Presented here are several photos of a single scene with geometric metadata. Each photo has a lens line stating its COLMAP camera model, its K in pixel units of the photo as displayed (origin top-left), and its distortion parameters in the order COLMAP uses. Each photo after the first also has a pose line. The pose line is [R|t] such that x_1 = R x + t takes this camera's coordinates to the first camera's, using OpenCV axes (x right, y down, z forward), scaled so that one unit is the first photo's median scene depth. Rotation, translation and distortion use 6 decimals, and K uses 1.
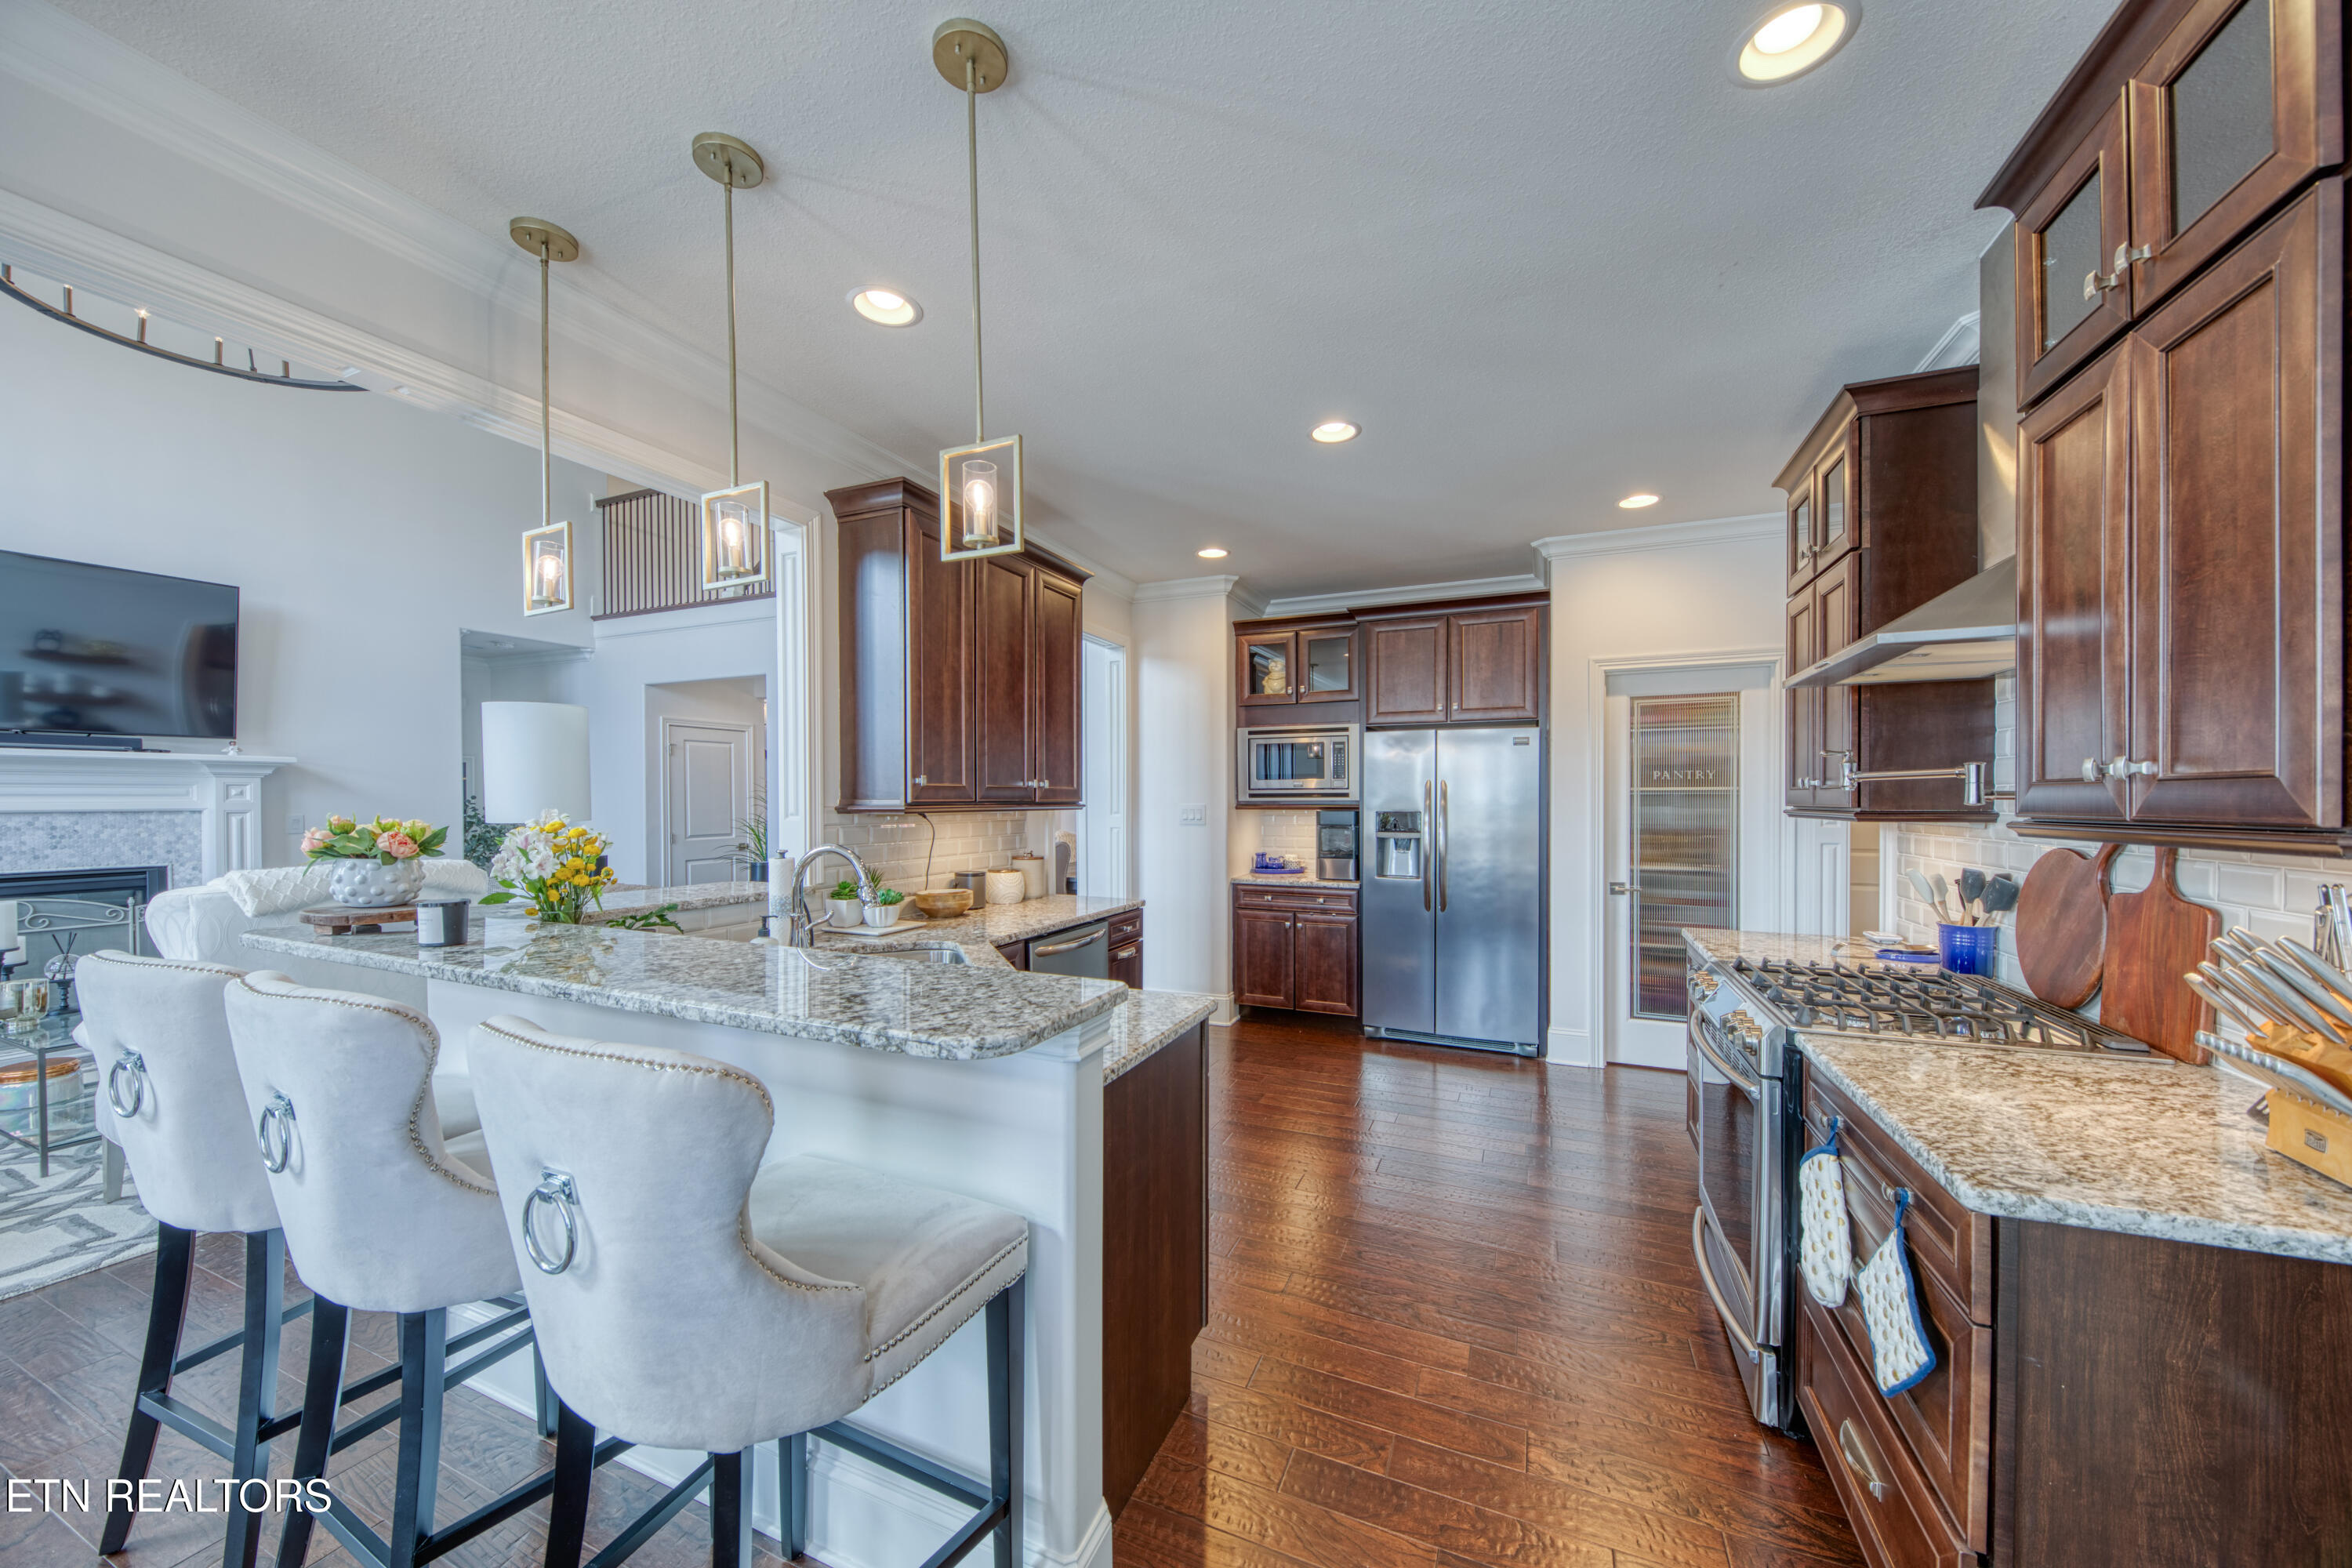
lens RADIAL K [[820.5, 0, 1140.2], [0, 820.5, 803.0], [0, 0, 1]] dist [0.003058, 0.000019]
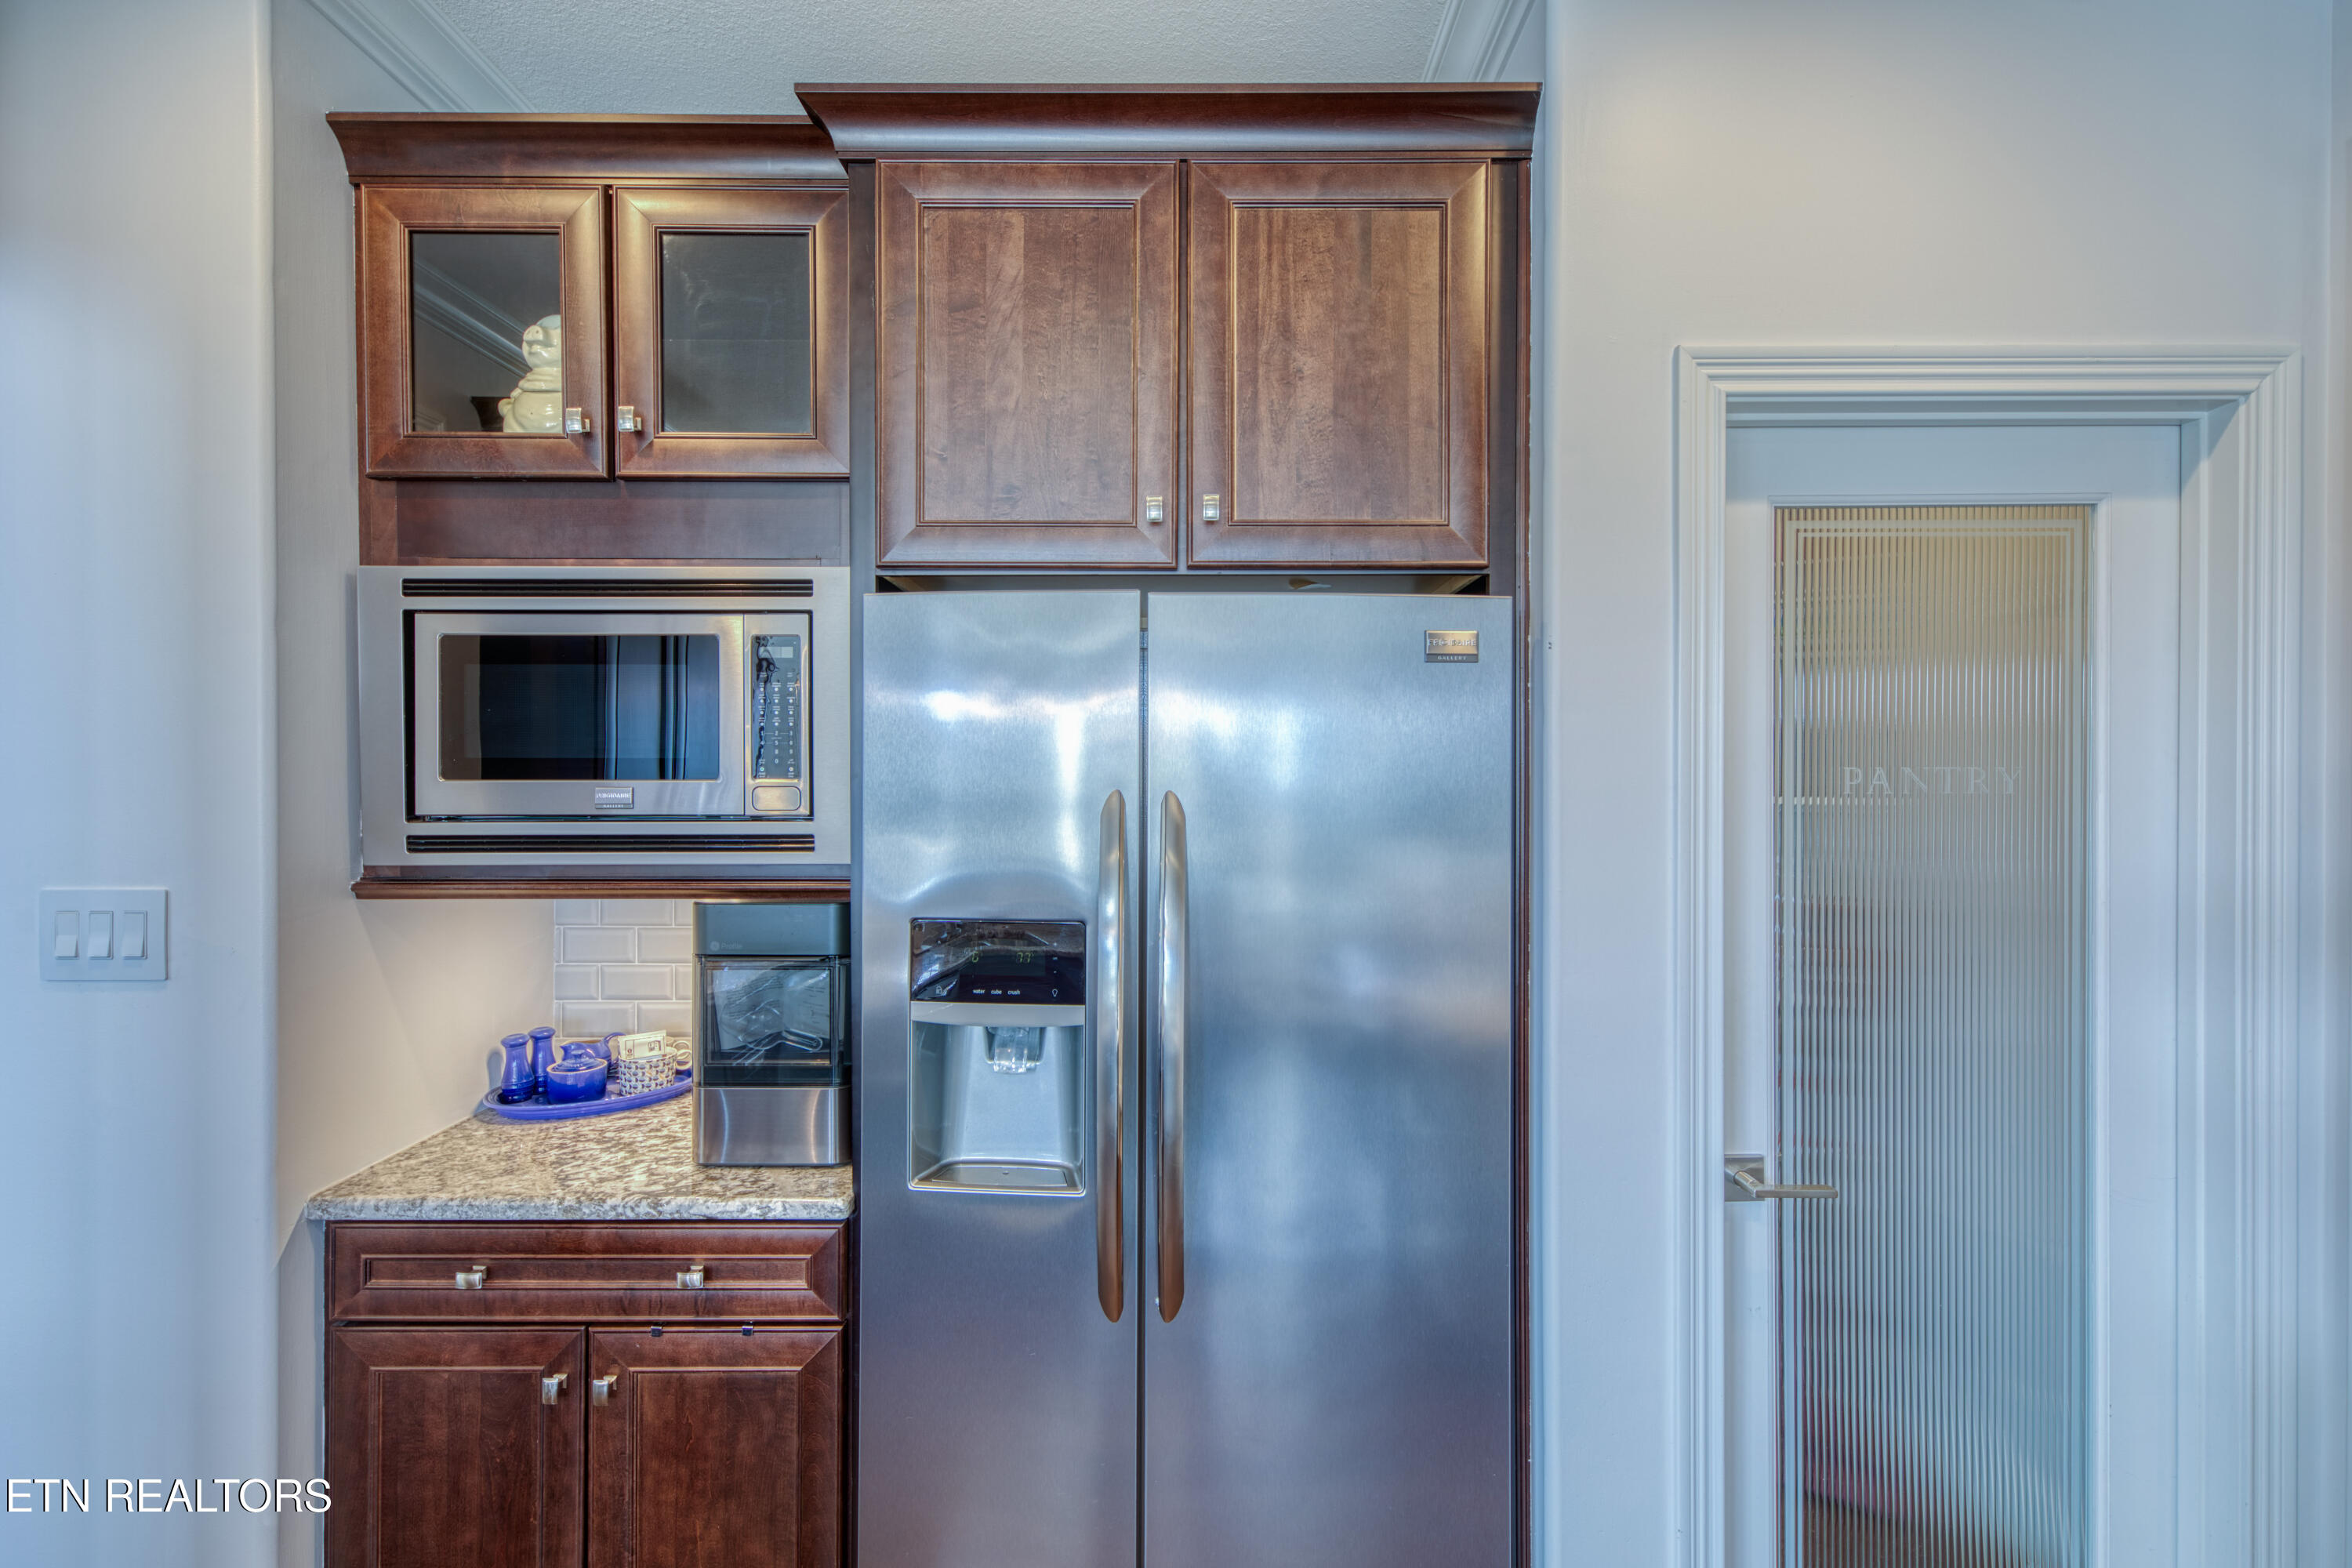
lens RADIAL K [[1154.7, 0, 1171.7], [0, 1154.7, 791.4], [0, 0, 1]] dist [0.003570, 0.000190]
pose [[0.902555, 0.000067, 0.430574, 0.200082], [0.000971, 0.999997, -0.002190, -0.024664], [-0.430573, 0.002395, 0.902553, 0.626012]]
